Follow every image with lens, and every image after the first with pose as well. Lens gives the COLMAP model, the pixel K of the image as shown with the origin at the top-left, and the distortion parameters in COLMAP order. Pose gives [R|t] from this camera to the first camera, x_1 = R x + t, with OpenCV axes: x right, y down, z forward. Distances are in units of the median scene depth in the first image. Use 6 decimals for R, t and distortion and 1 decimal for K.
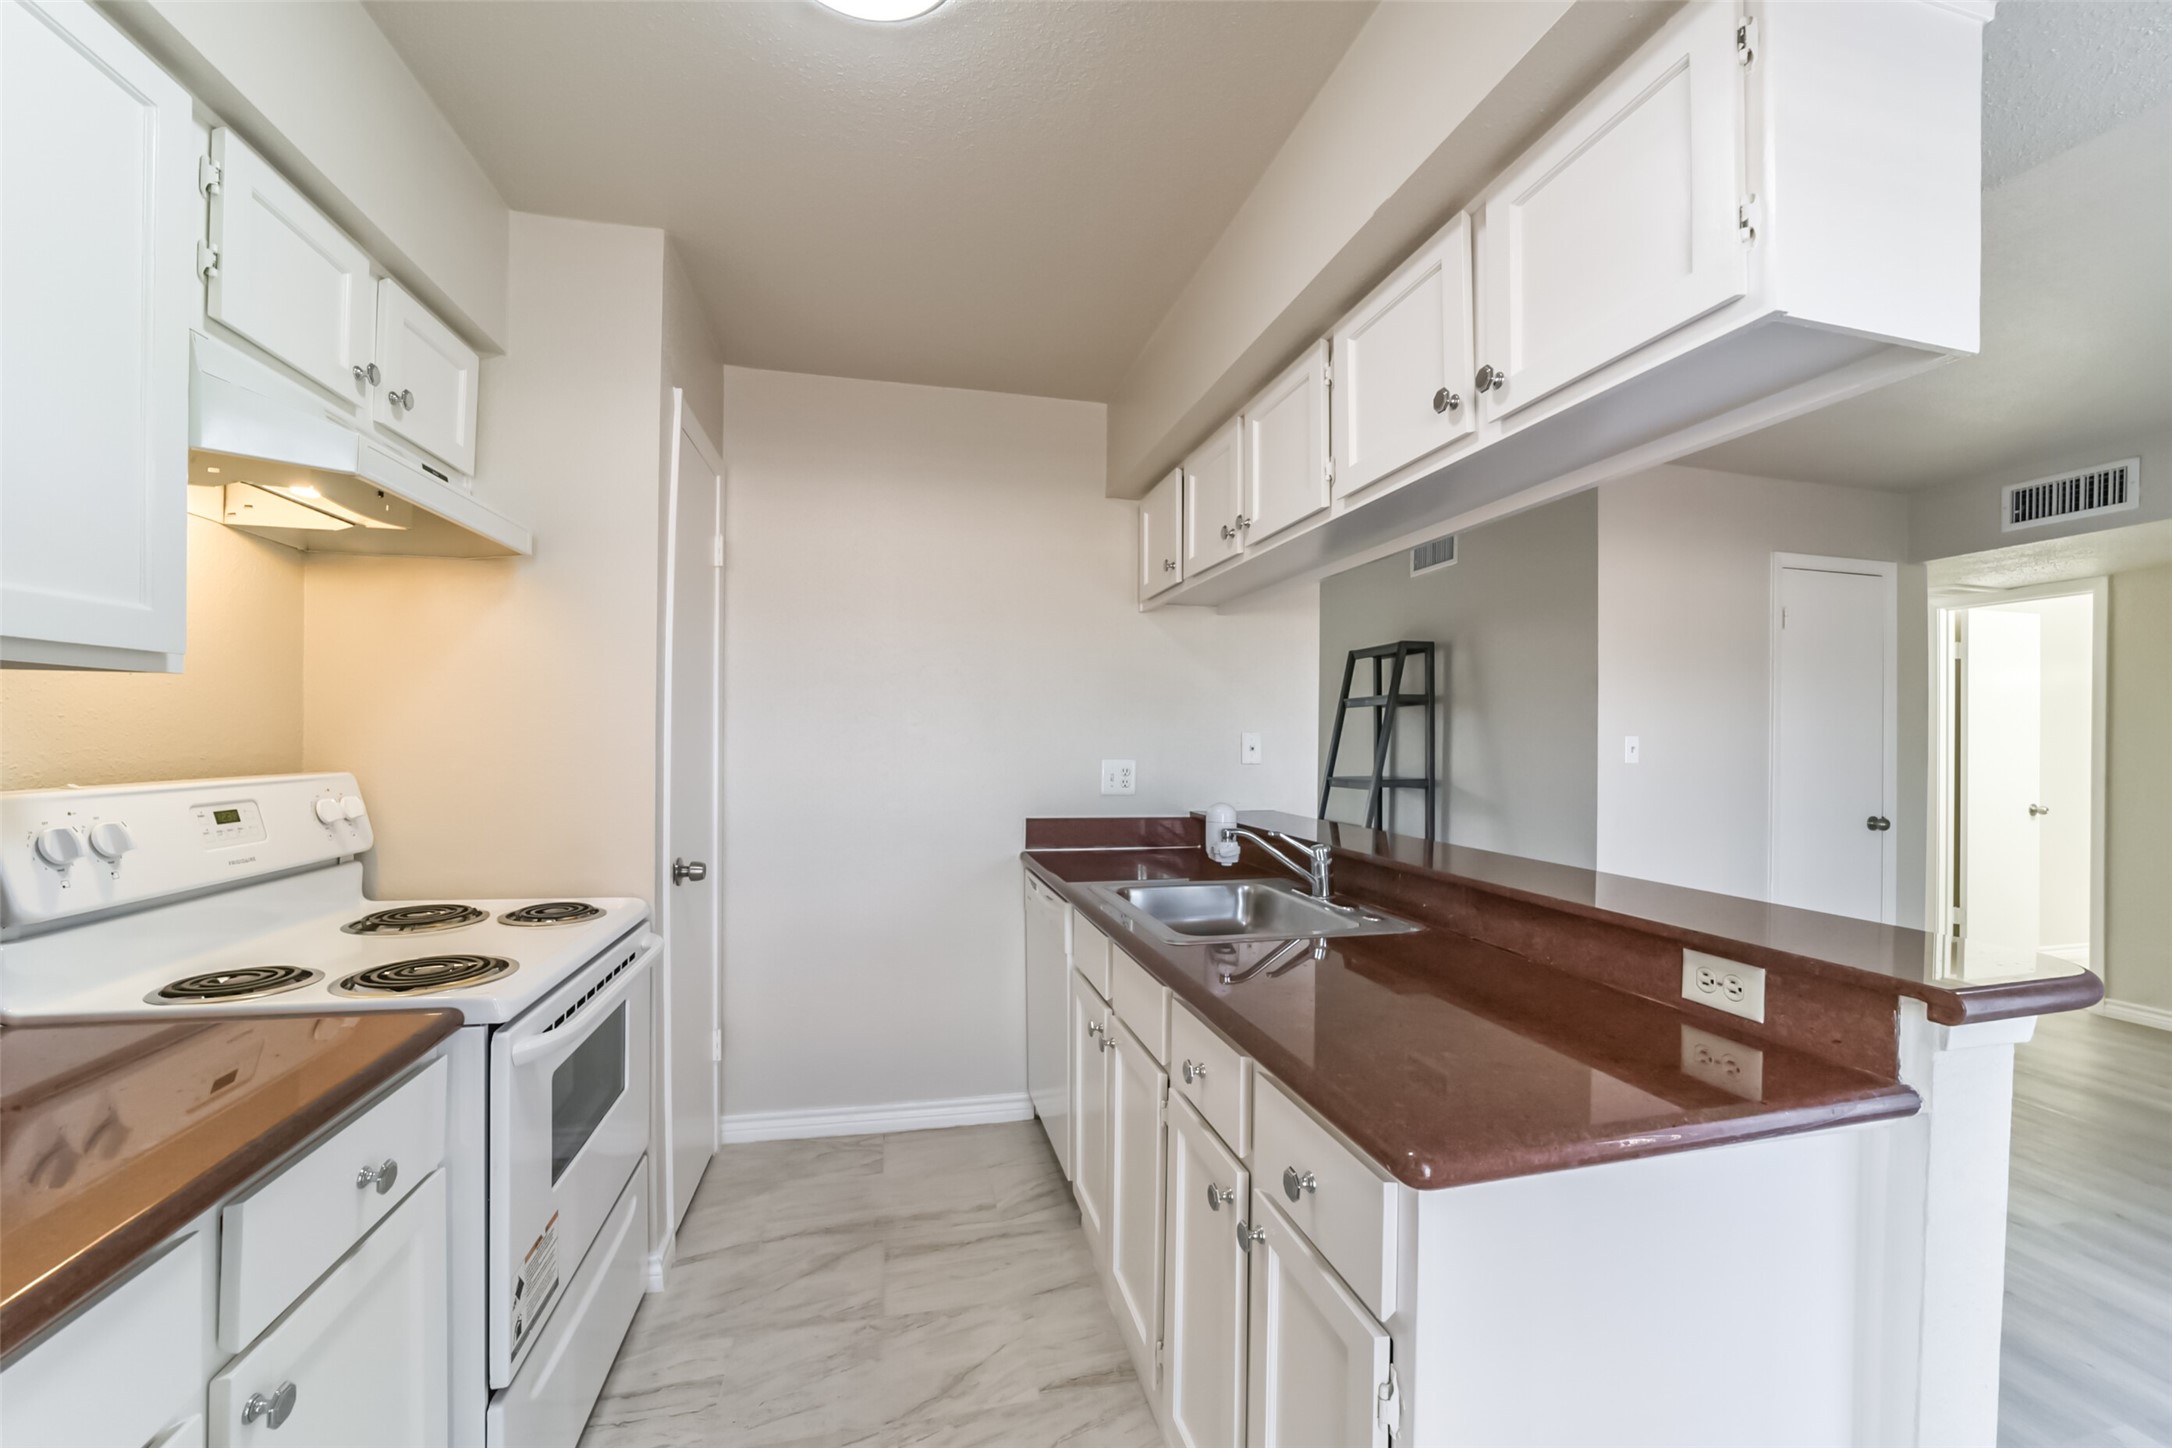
lens RADIAL K [[841.5, 0, 1092.3], [0, 841.5, 738.4], [0, 0, 1]] dist [-0.034334, 0.007278]
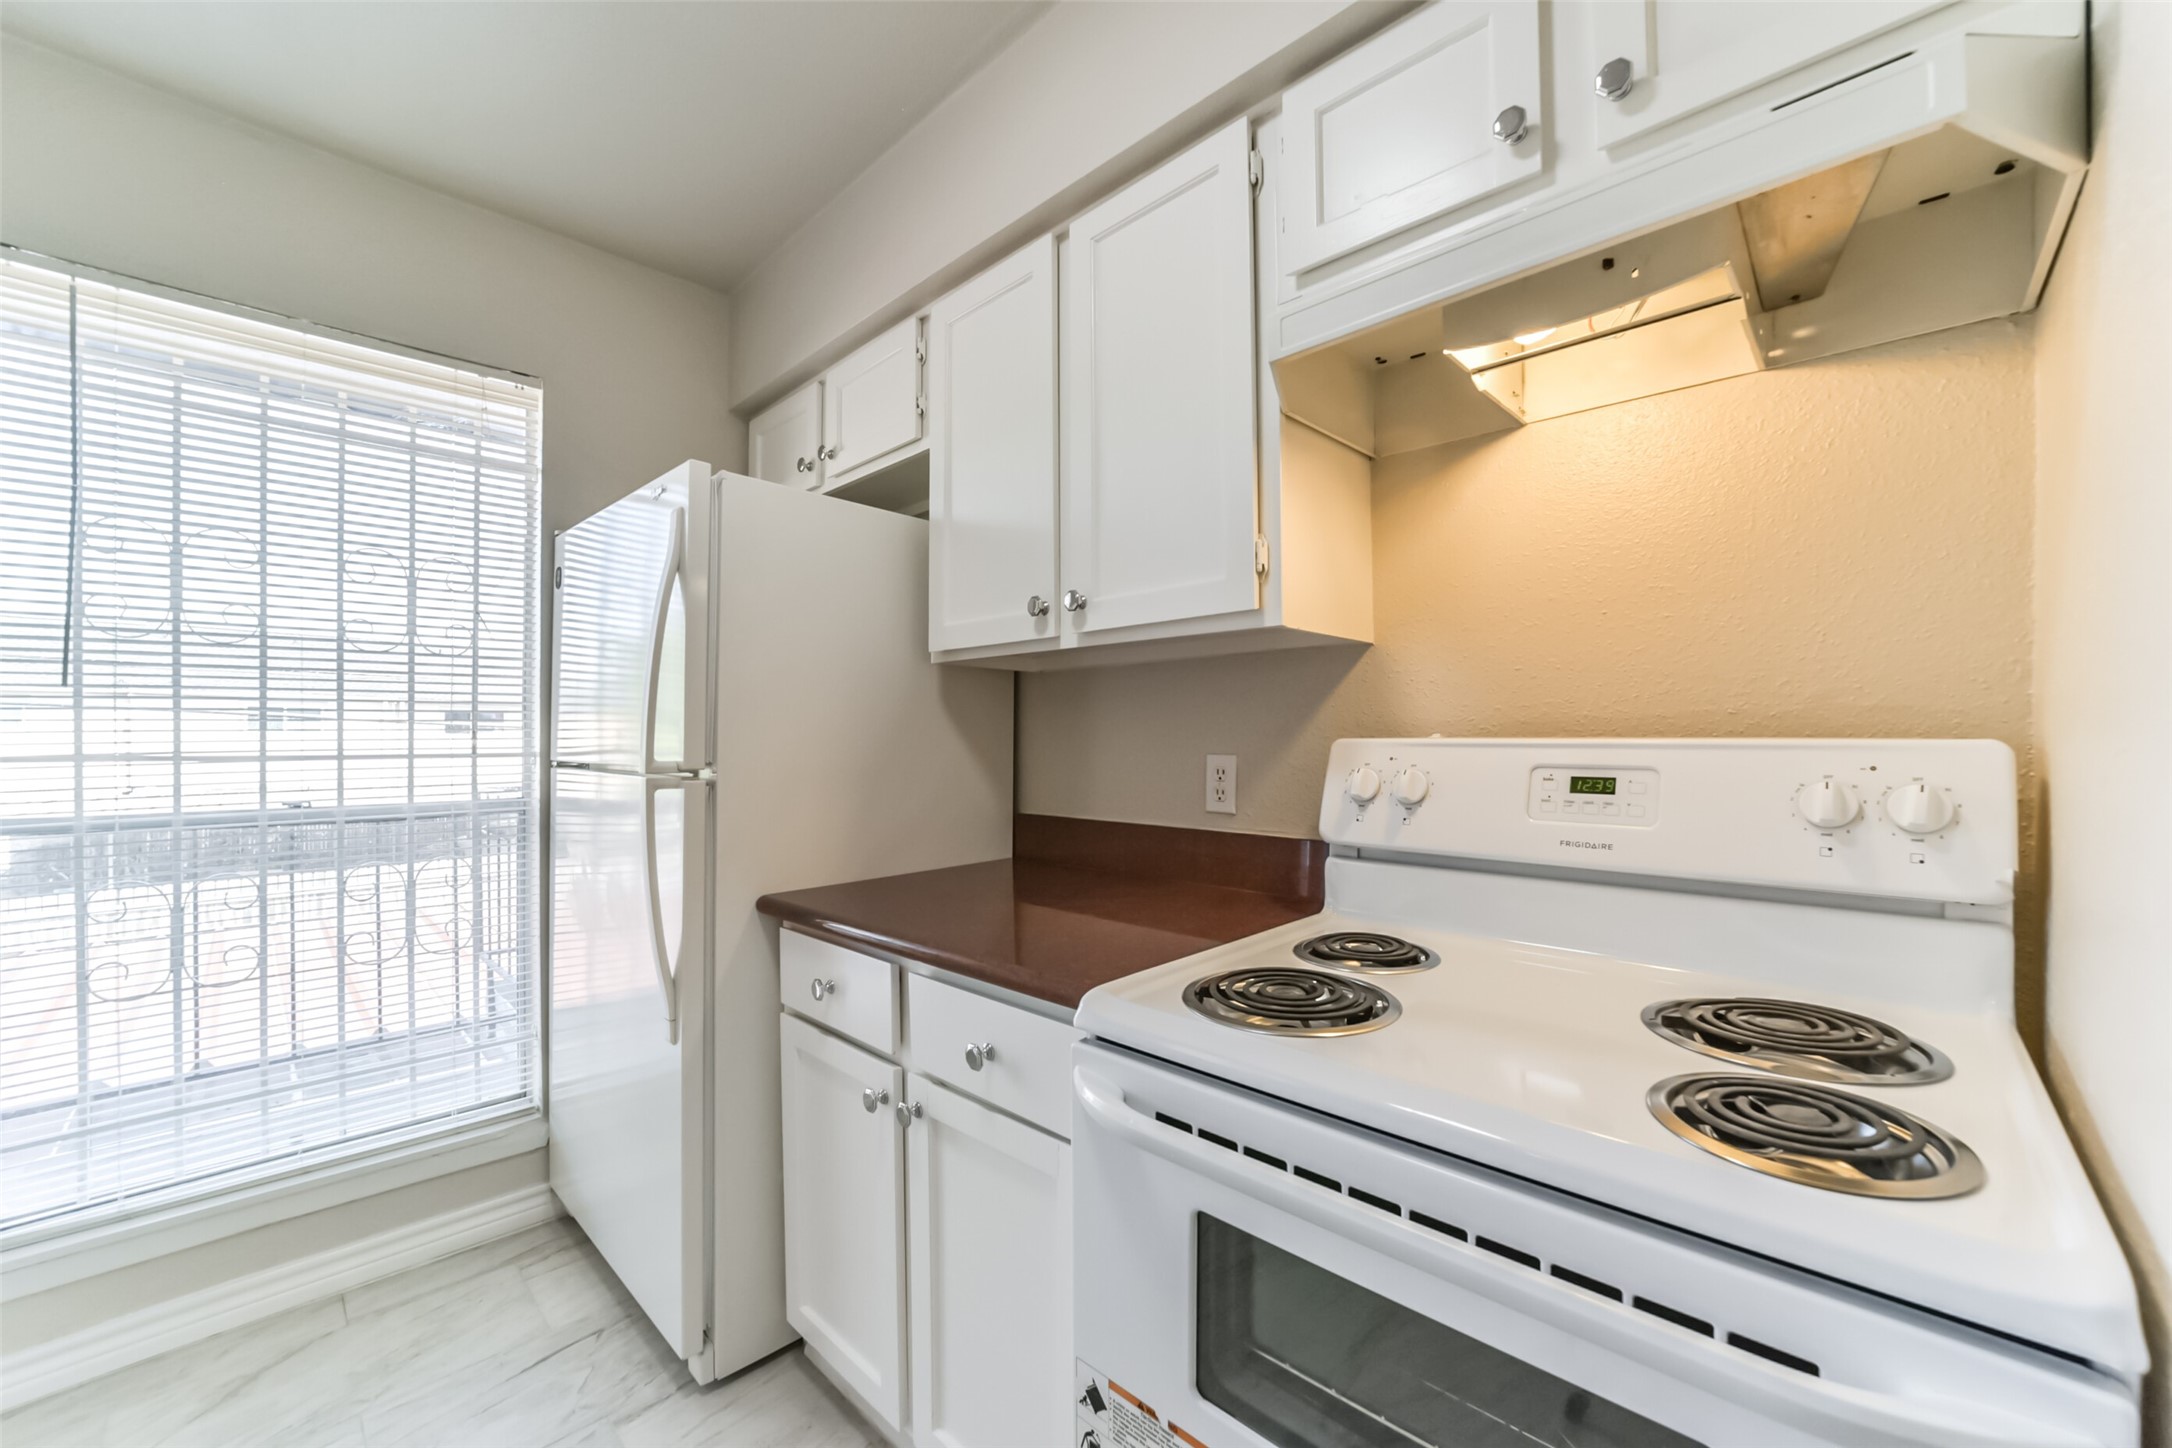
lens RADIAL K [[841.5, 0, 1094.0], [0, 841.5, 740.6], [0, 0, 1]] dist [-0.034334, 0.007278]
pose [[-0.842691, -0.012545, -0.538251, -0.111871], [-0.012378, 0.999916, -0.003925, 0.029455], [0.538255, 0.003355, -0.842775, 0.667344]]
